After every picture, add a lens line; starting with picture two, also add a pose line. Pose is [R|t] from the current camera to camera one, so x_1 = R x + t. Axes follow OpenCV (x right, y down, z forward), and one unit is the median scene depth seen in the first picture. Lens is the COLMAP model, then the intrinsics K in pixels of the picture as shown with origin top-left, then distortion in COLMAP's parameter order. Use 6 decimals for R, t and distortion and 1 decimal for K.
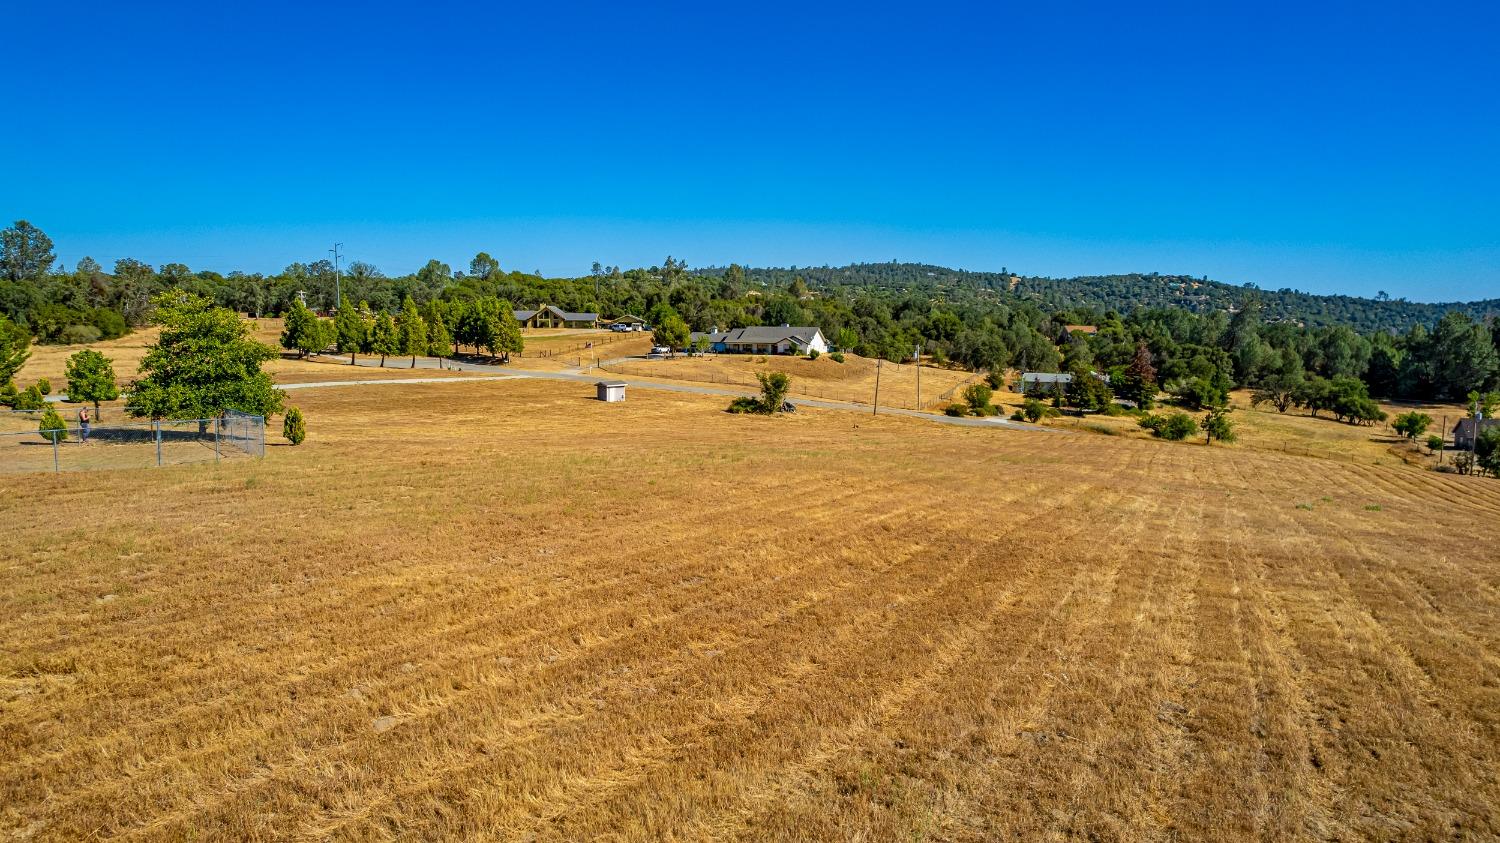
lens RADIAL K [[961.3, 0, 750.0], [0, 961.3, 421.5], [0, 0, 1]] dist [-0.074177, 0.082327]
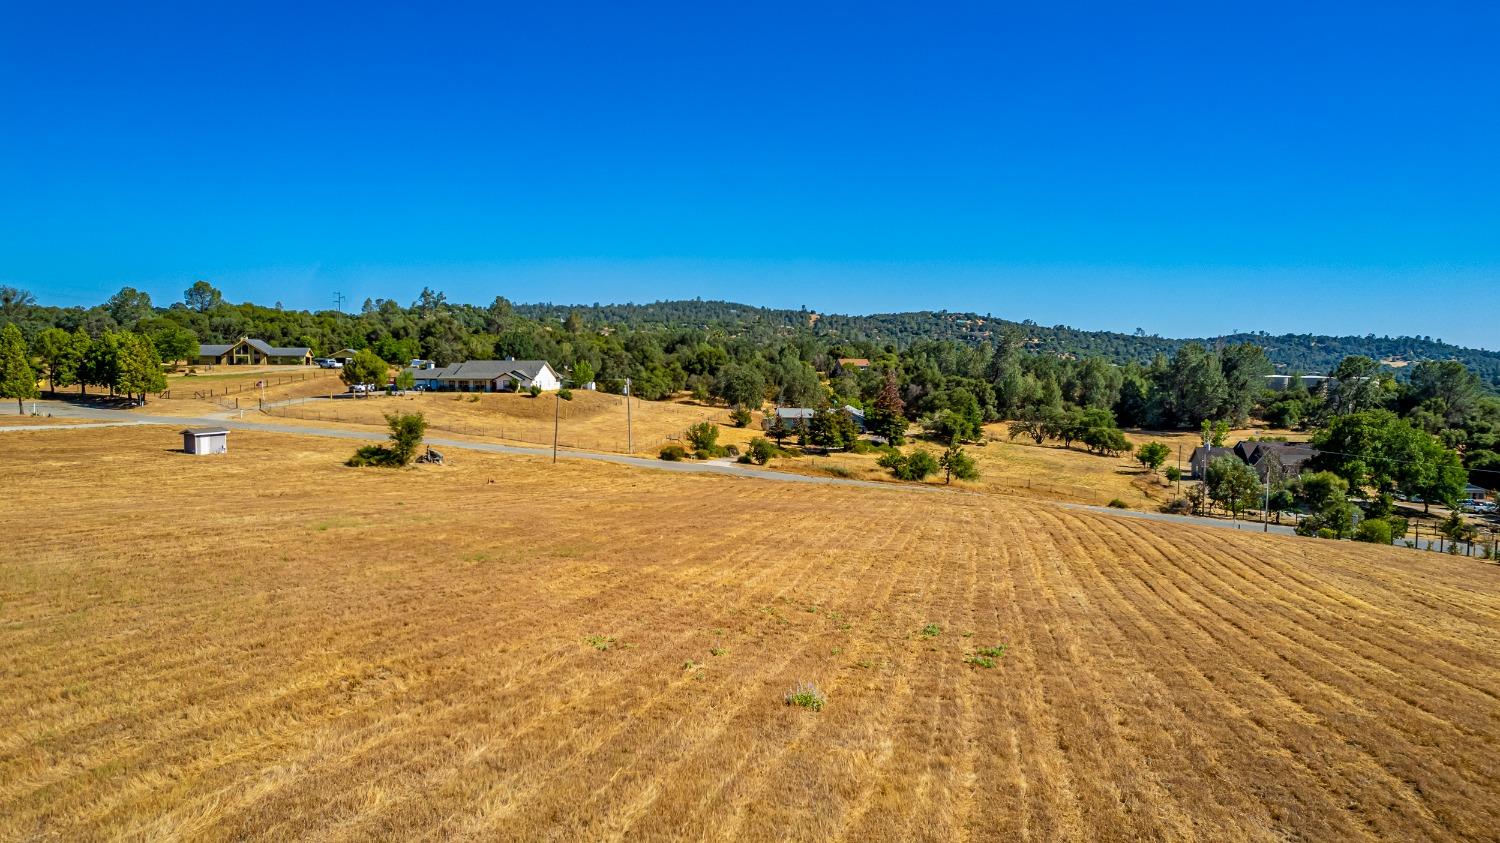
lens RADIAL K [[961.3, 0, 750.0], [0, 961.3, 421.5], [0, 0, 1]] dist [-0.074177, 0.082327]
pose [[0.980714, -0.017690, 0.194646, 0.077416], [0.025265, 0.999014, -0.036506, -0.004468], [-0.193809, 0.040719, 0.980194, 0.088832]]
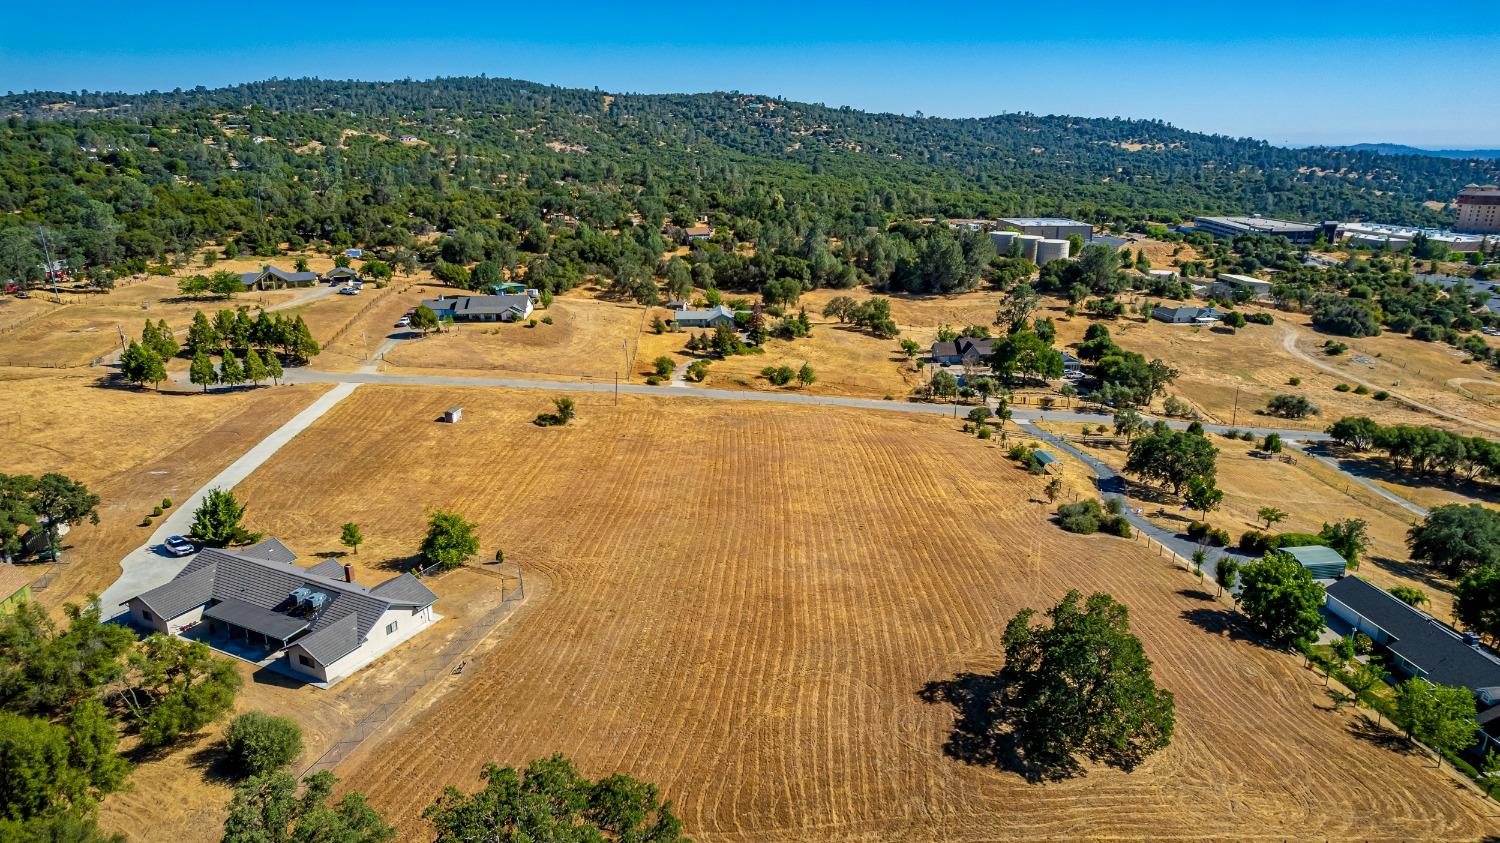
lens RADIAL K [[960.9, 0, 750.0], [0, 960.9, 421.5], [0, 0, 1]] dist [-0.077272, 0.086249]
pose [[0.914756, -0.125705, 0.383953, -0.166689], [0.046629, 0.976861, 0.208729, -0.178056], [-0.401307, -0.173033, 0.899451, -0.321257]]
